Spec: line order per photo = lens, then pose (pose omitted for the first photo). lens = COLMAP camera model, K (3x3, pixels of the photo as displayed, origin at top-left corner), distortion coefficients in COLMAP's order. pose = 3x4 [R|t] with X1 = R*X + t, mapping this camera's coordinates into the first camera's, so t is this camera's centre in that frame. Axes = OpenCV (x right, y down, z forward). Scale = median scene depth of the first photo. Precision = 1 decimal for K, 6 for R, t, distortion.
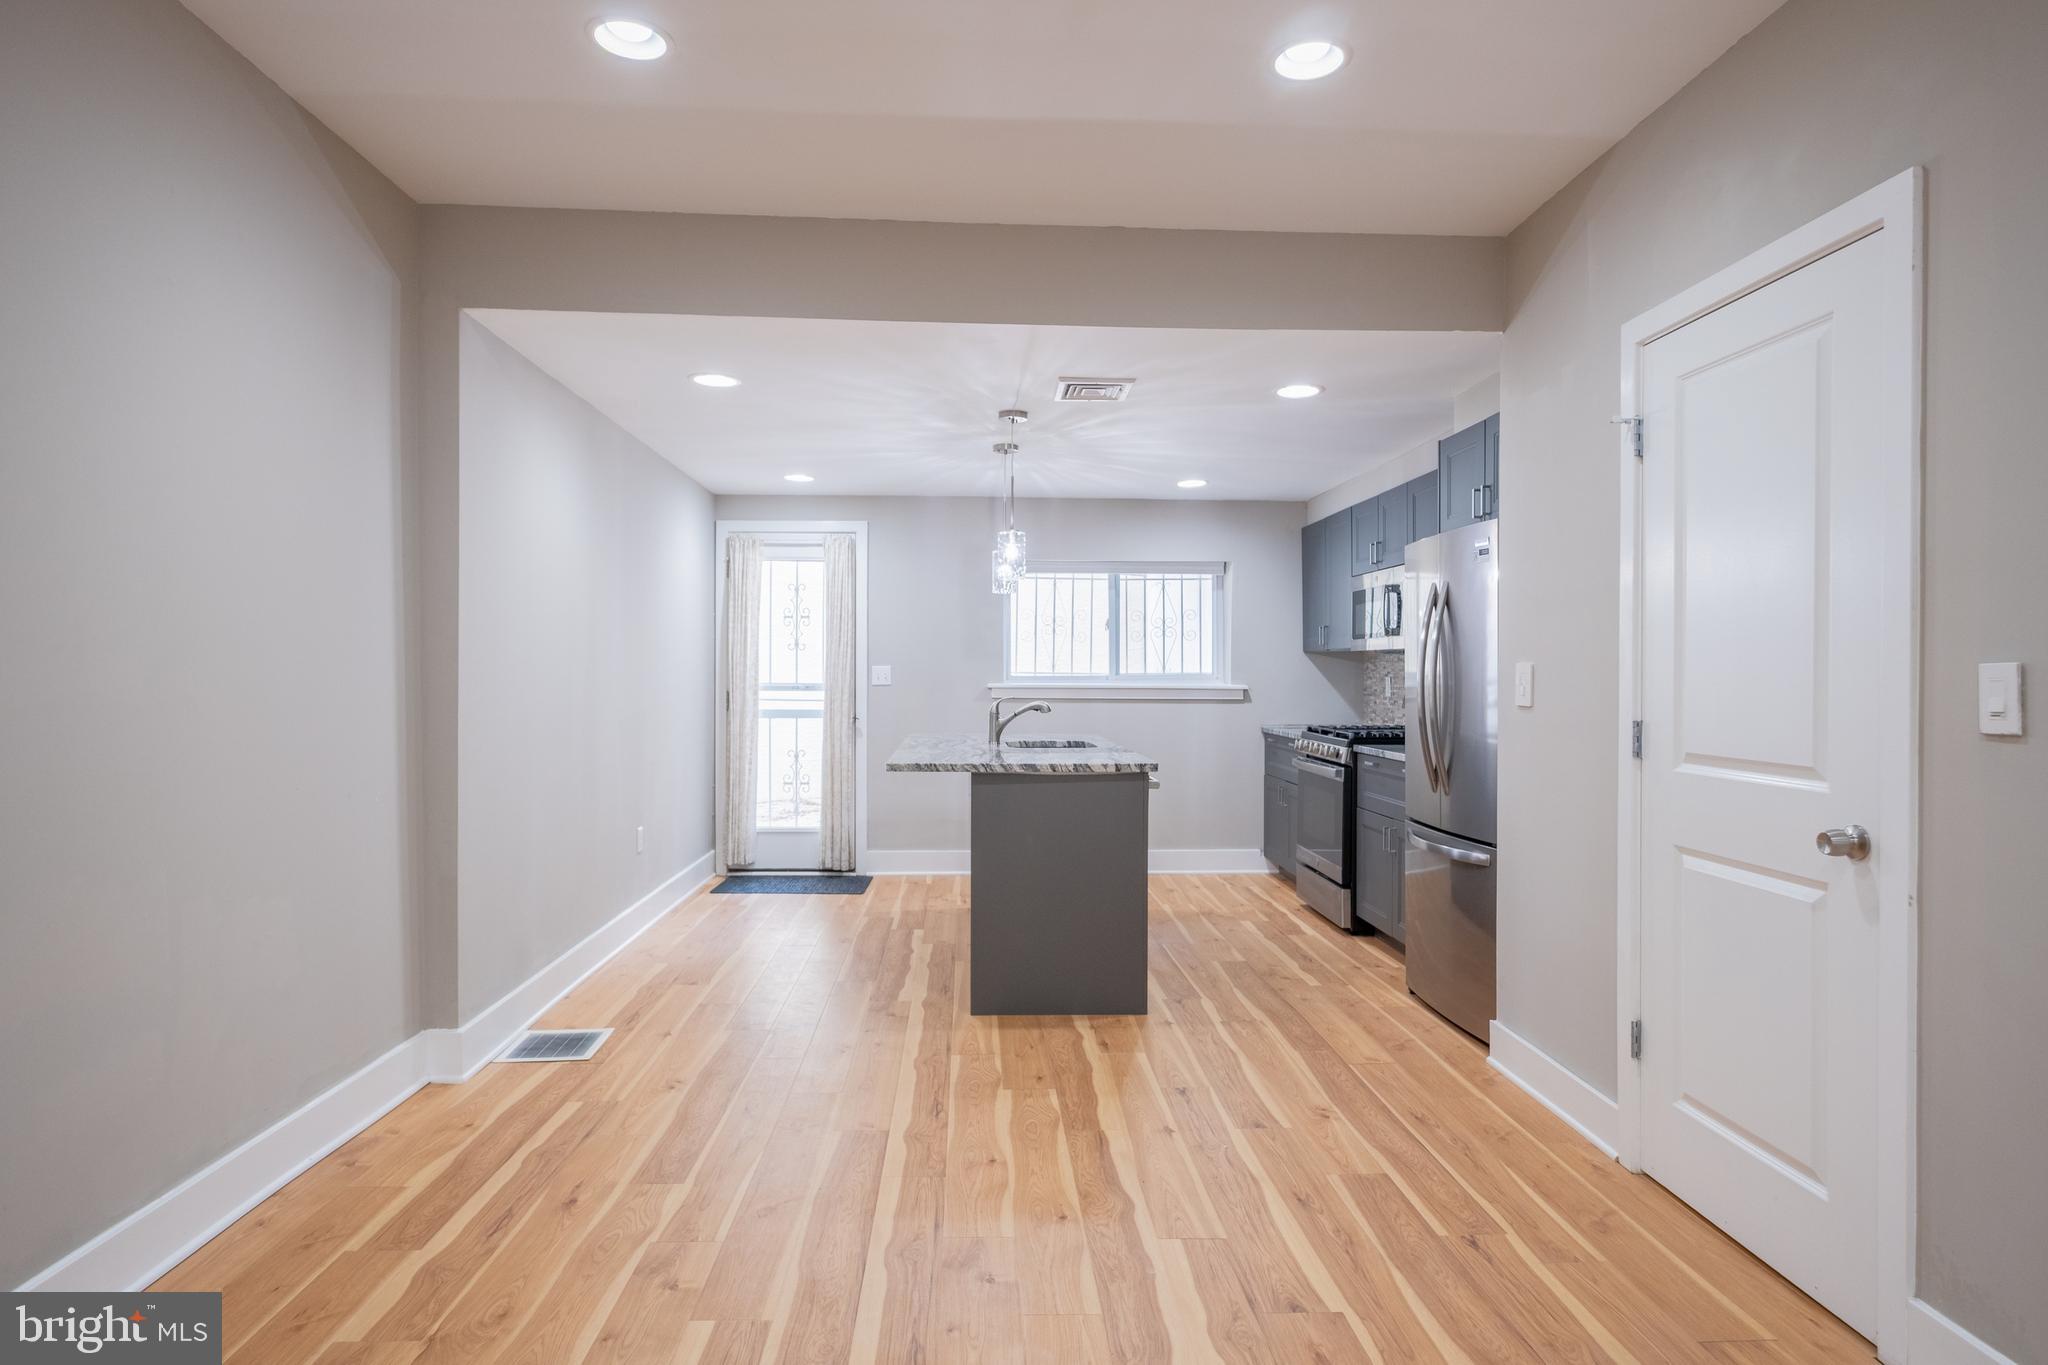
lens RADIAL K [[1146.0, 0, 1021.1], [0, 1146.0, 677.6], [0, 0, 1]] dist [-0.000179, 0.004093]
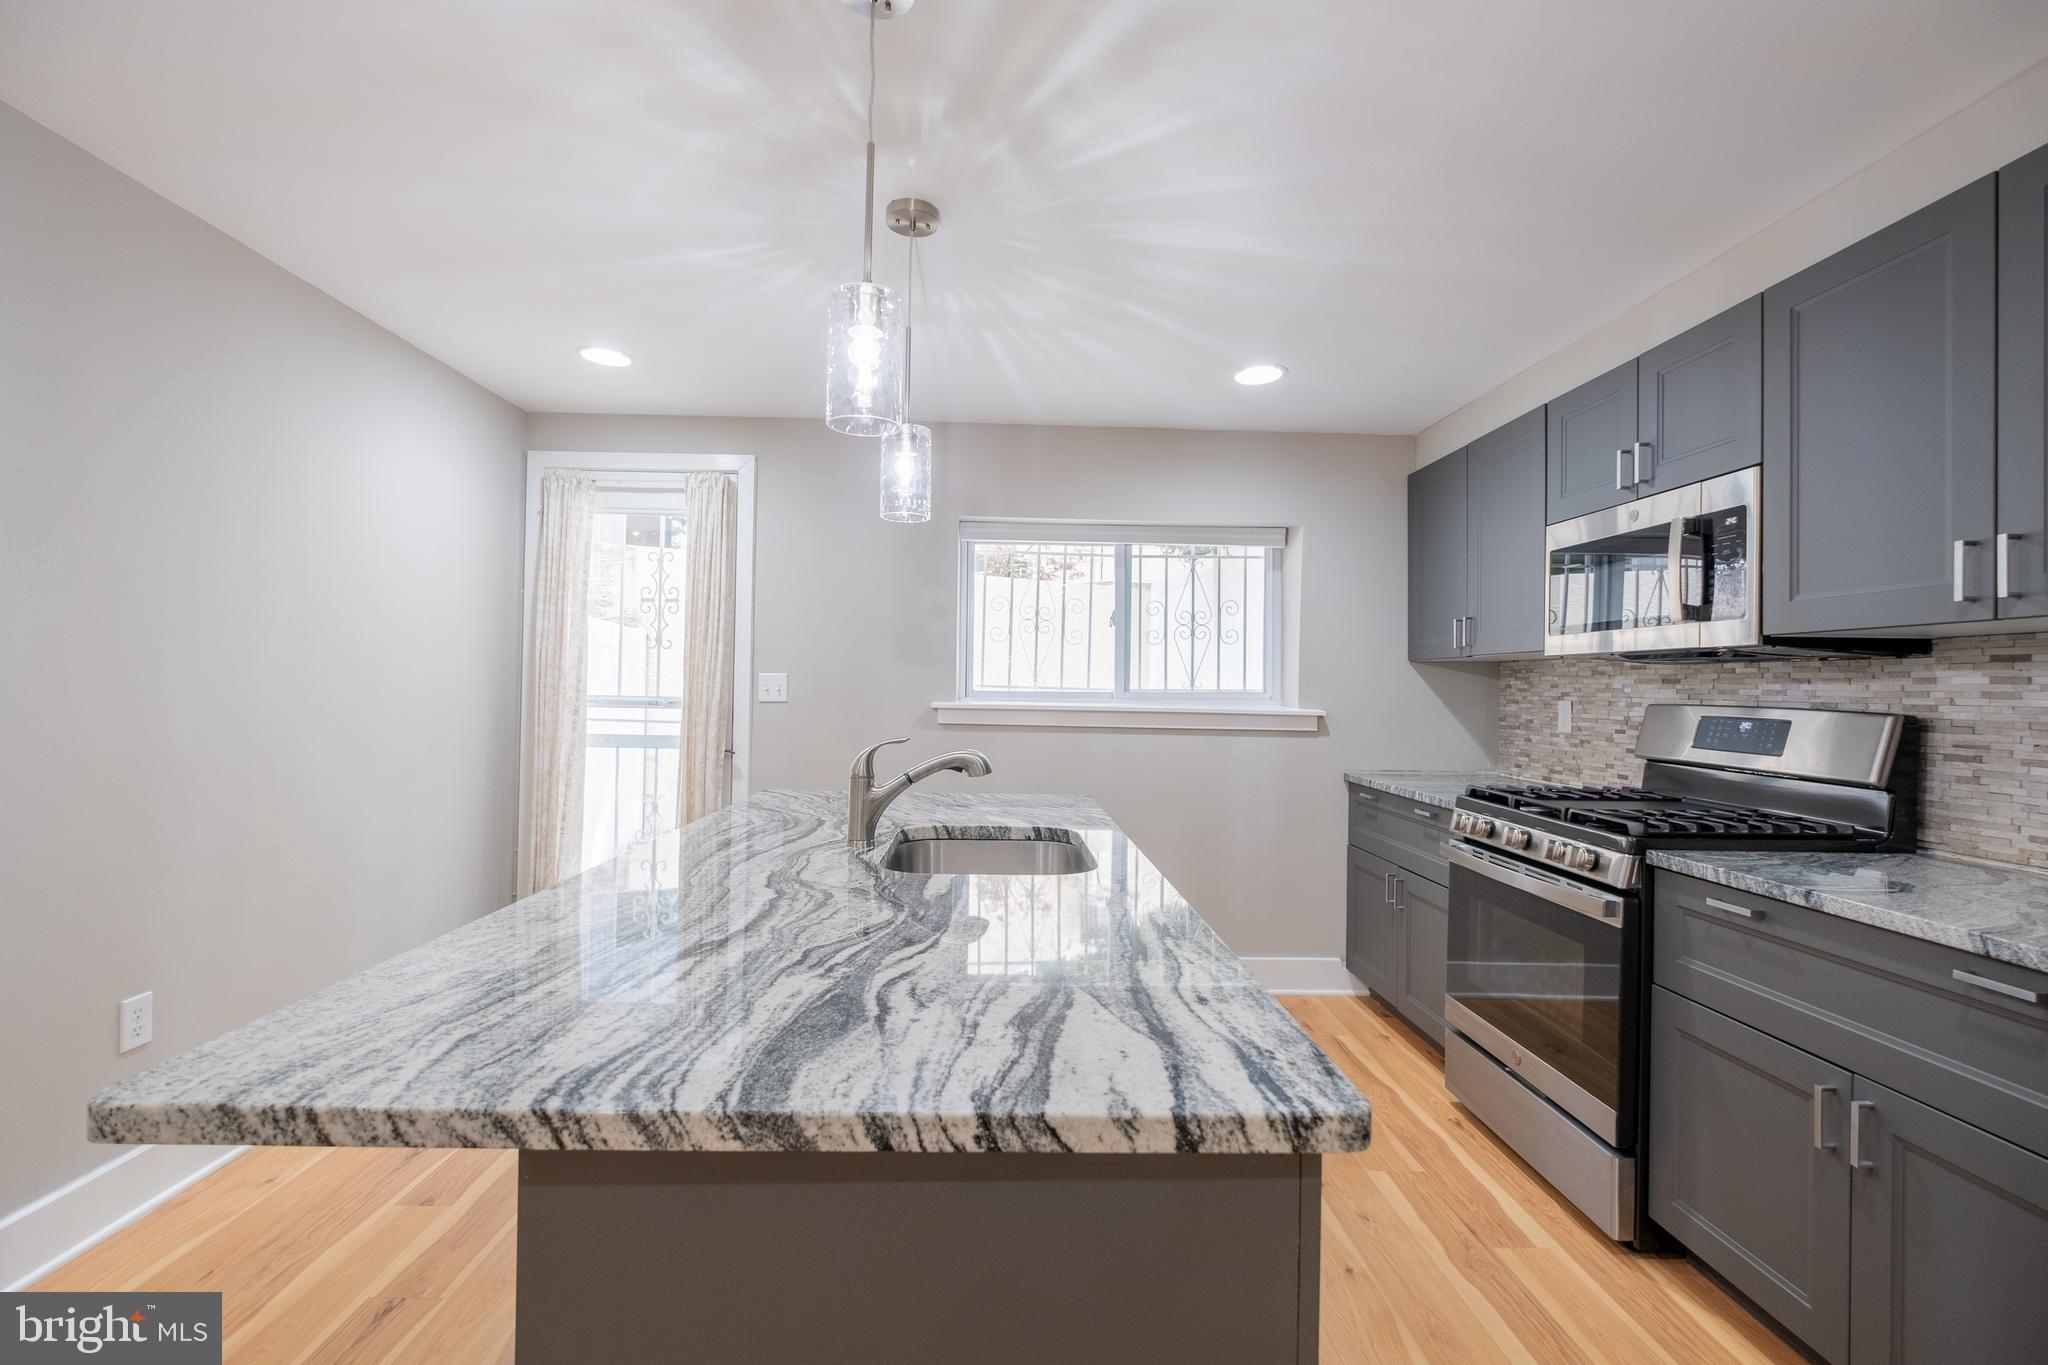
lens RADIAL K [[888.5, 0, 1015.9], [0, 888.5, 683.3], [0, 0, 1]] dist [-0.006519, 0.000597]
pose [[0.999578, 0.014247, -0.025310, 0.042529], [-0.014484, 0.999853, -0.009221, -0.001812], [0.025175, 0.009584, 0.999637, 0.636586]]
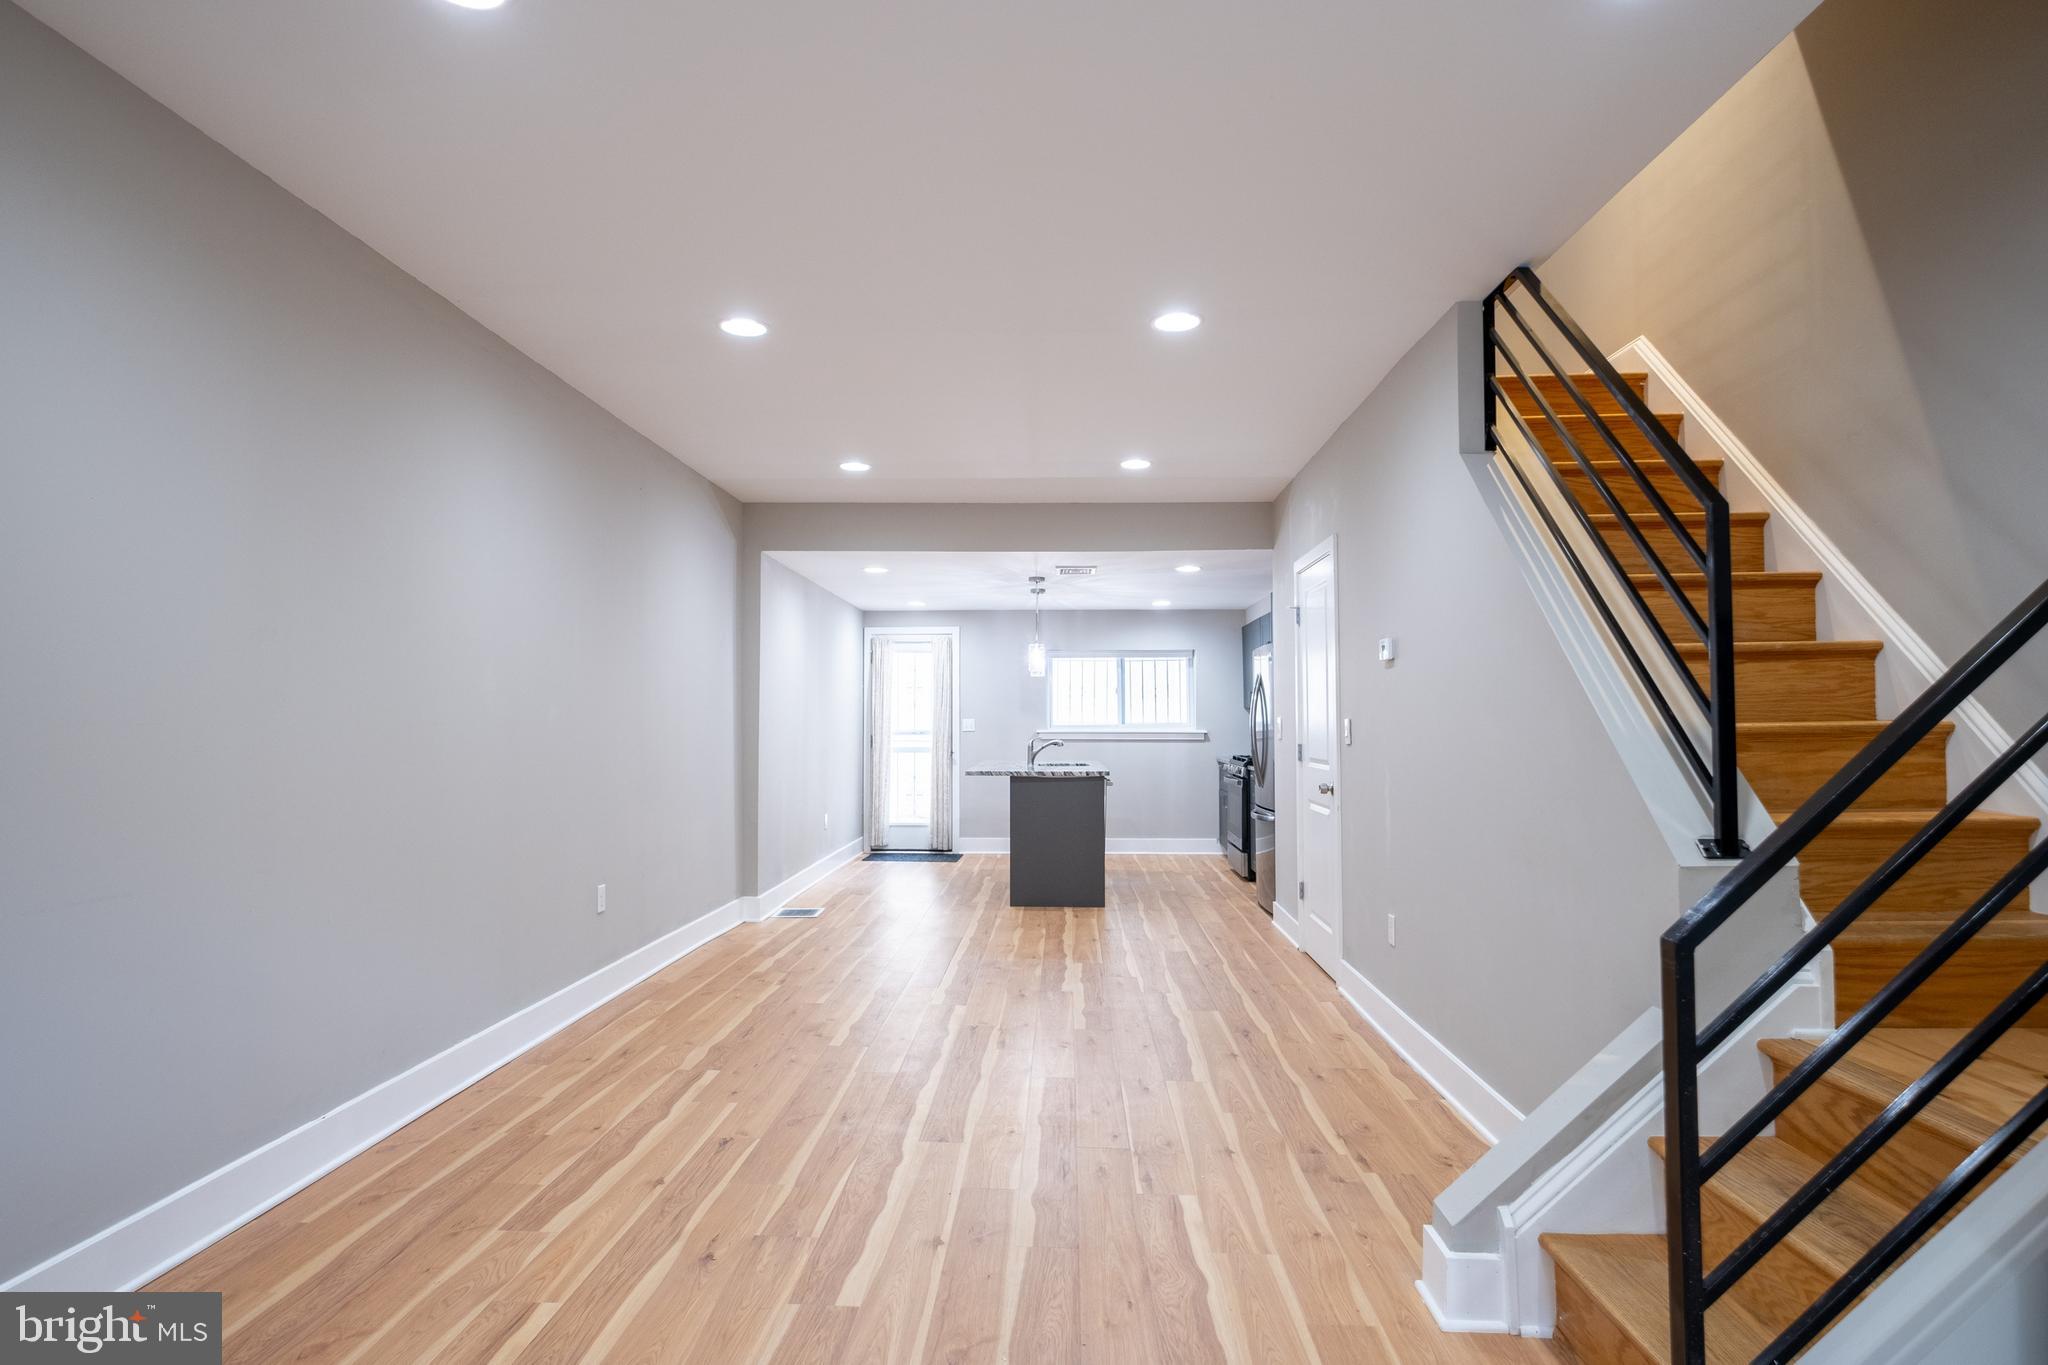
lens RADIAL K [[1066.4, 0, 1025.2], [0, 1066.4, 676.1], [0, 0, 1]] dist [-0.000624, 0.000241]
pose [[0.996621, -0.008240, -0.081728, 0.096607], [0.004364, 0.998862, -0.047500, 0.001327], [0.082027, 0.046982, 0.995522, -0.573924]]
